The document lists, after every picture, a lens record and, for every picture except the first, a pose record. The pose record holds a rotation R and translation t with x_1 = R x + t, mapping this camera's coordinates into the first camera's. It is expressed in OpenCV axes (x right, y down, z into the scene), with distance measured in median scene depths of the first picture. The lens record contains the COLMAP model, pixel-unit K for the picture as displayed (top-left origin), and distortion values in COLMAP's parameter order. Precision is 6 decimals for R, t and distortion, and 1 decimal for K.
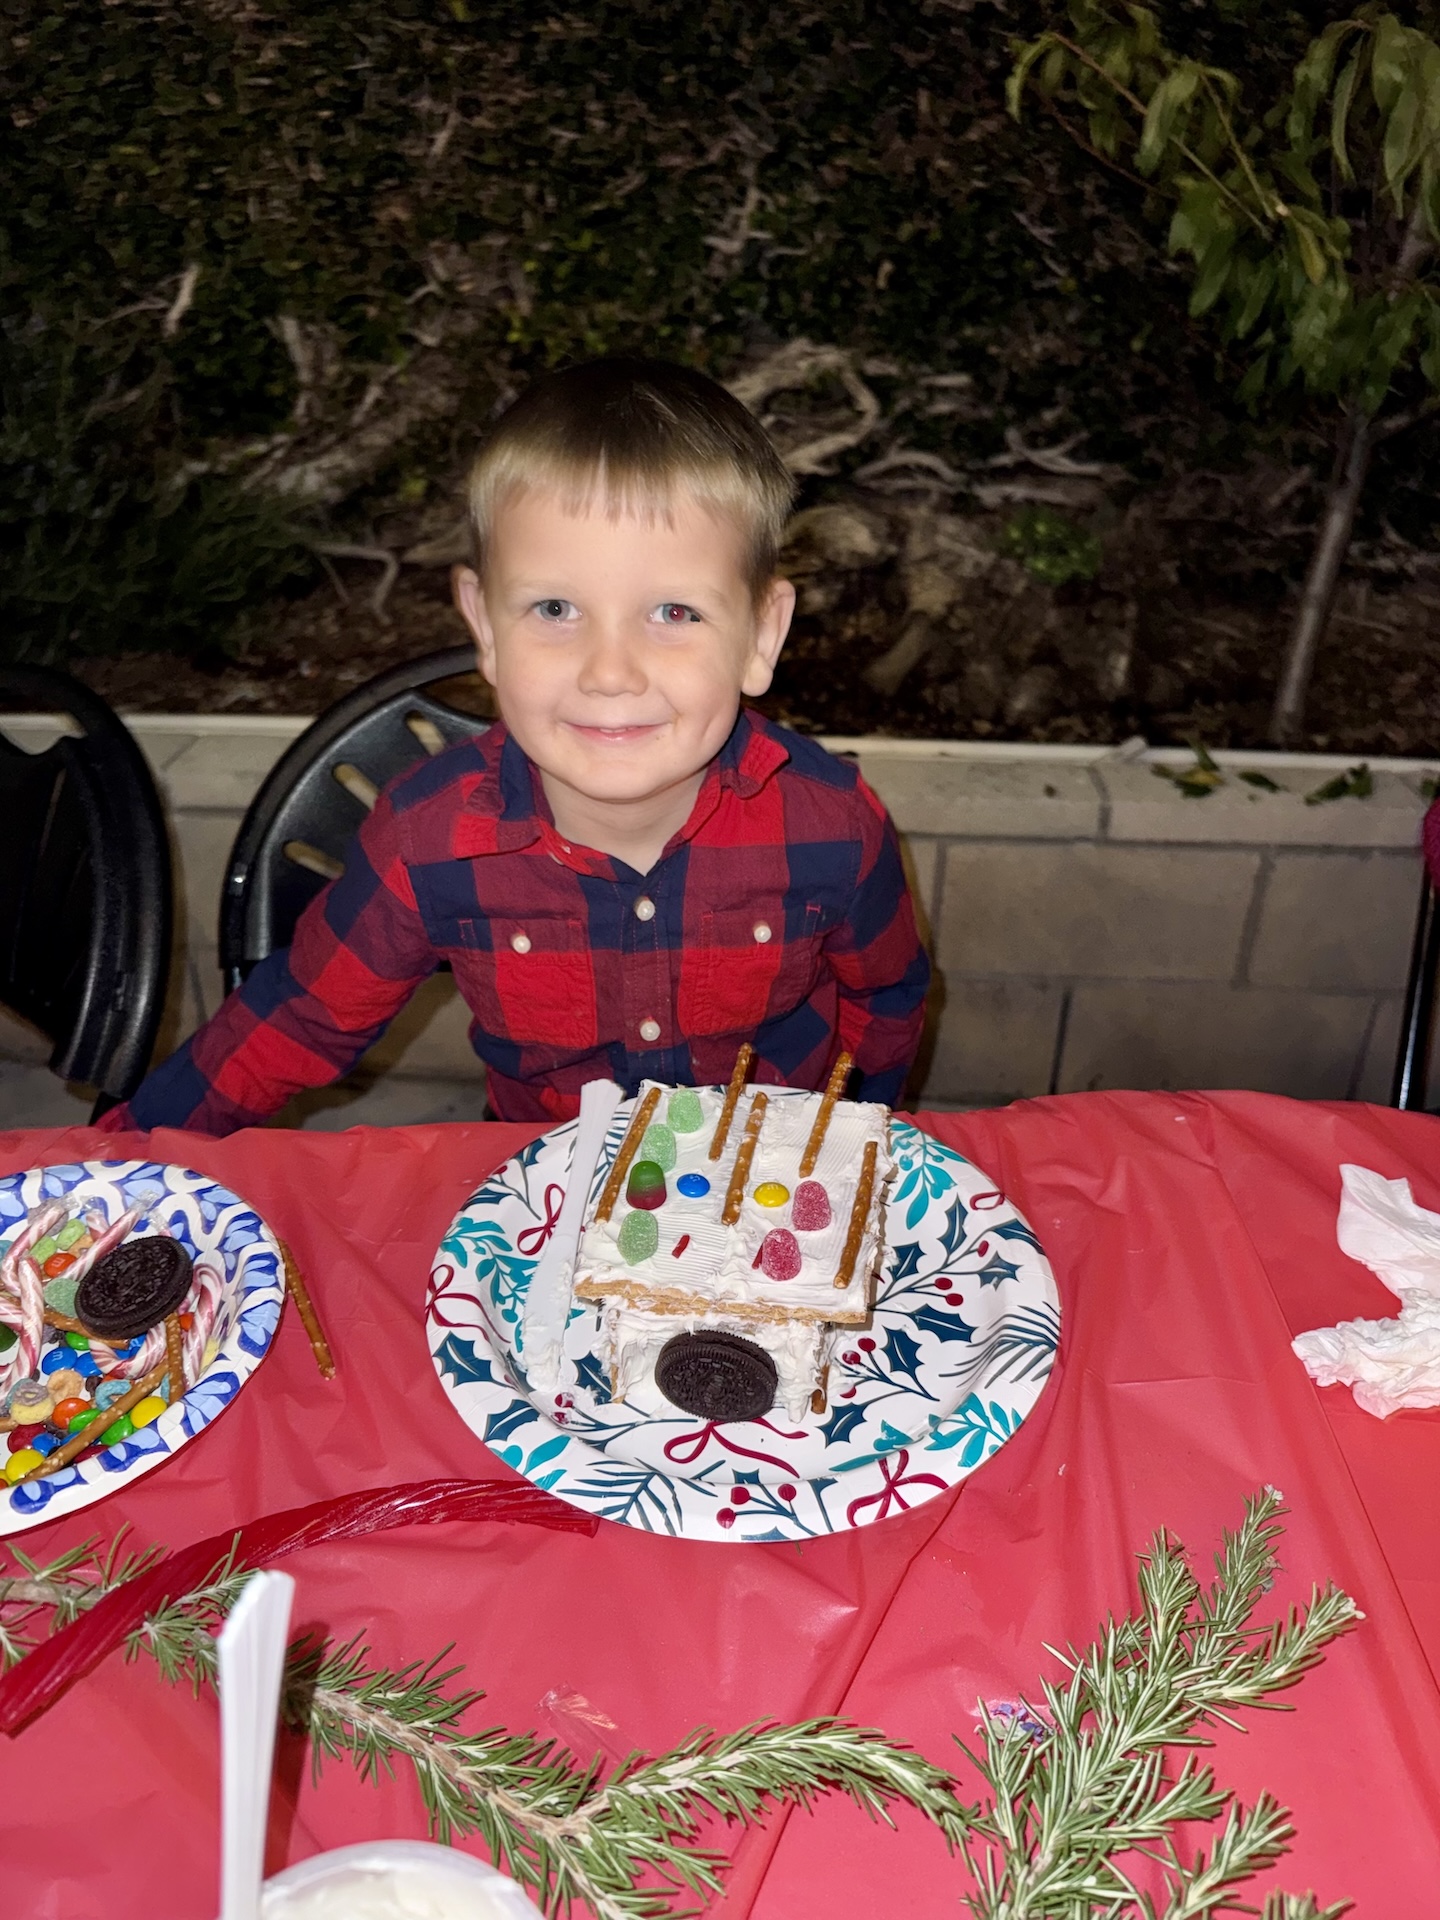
lens RADIAL K [[1401.4, 0, 707.4], [0, 1401.4, 964.1], [0, 0, 1]] dist [0.001650, -0.007456]
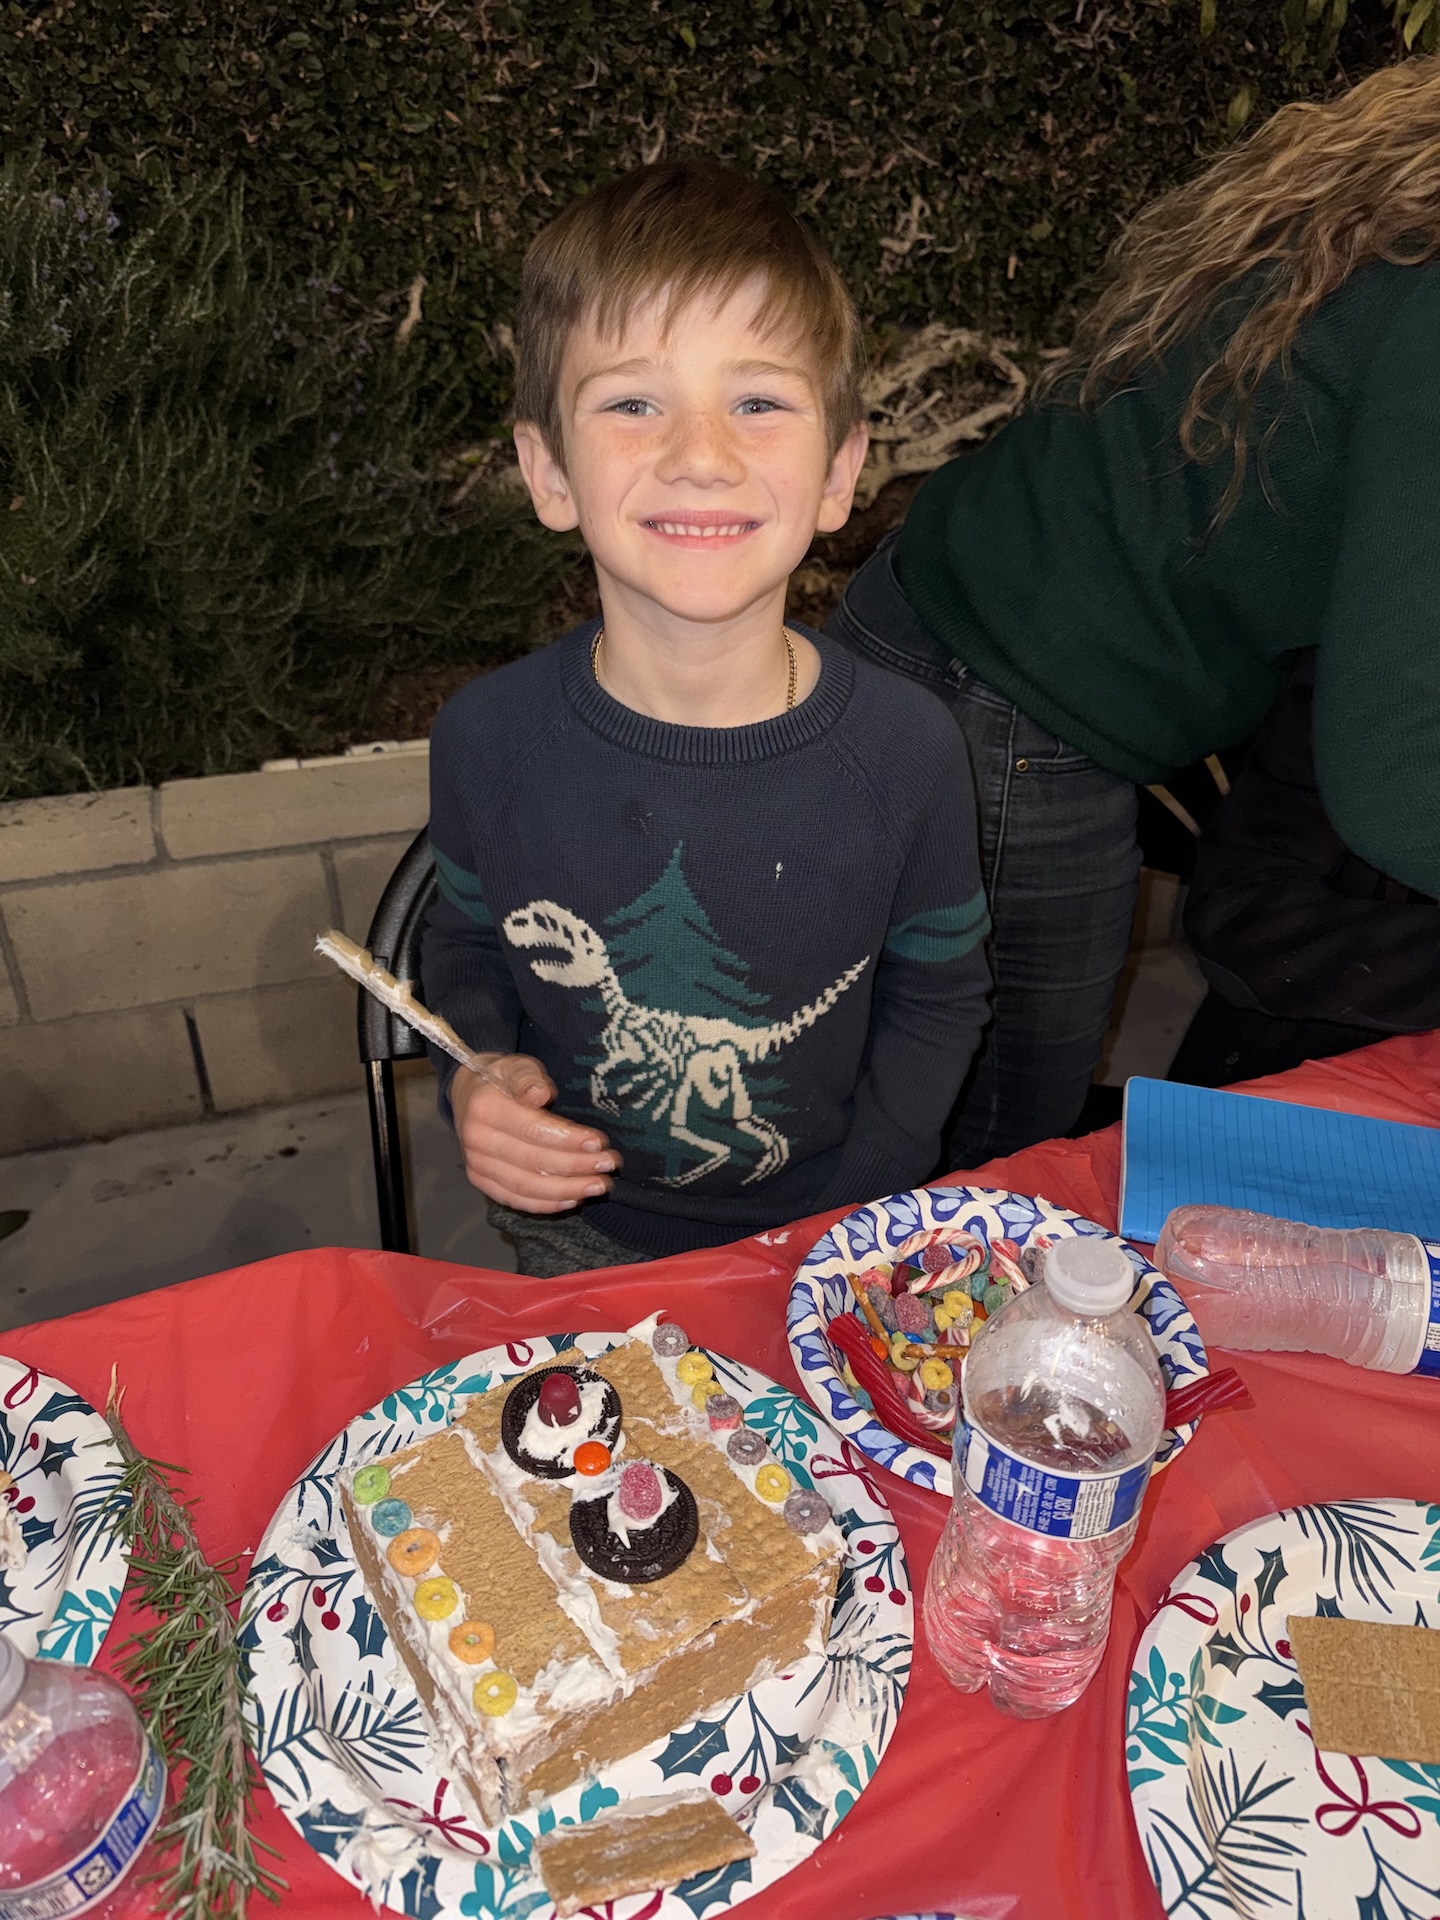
lens RADIAL K [[1401.4, 0, 708.2], [0, 1401.4, 973.8], [0, 0, 1]] dist [0.001650, -0.007456]
pose [[0.914005, -0.209435, 0.347466, -0.660849], [0.196922, 0.977817, 0.071378, -0.037843], [-0.354707, 0.003184, 0.934972, -0.026237]]
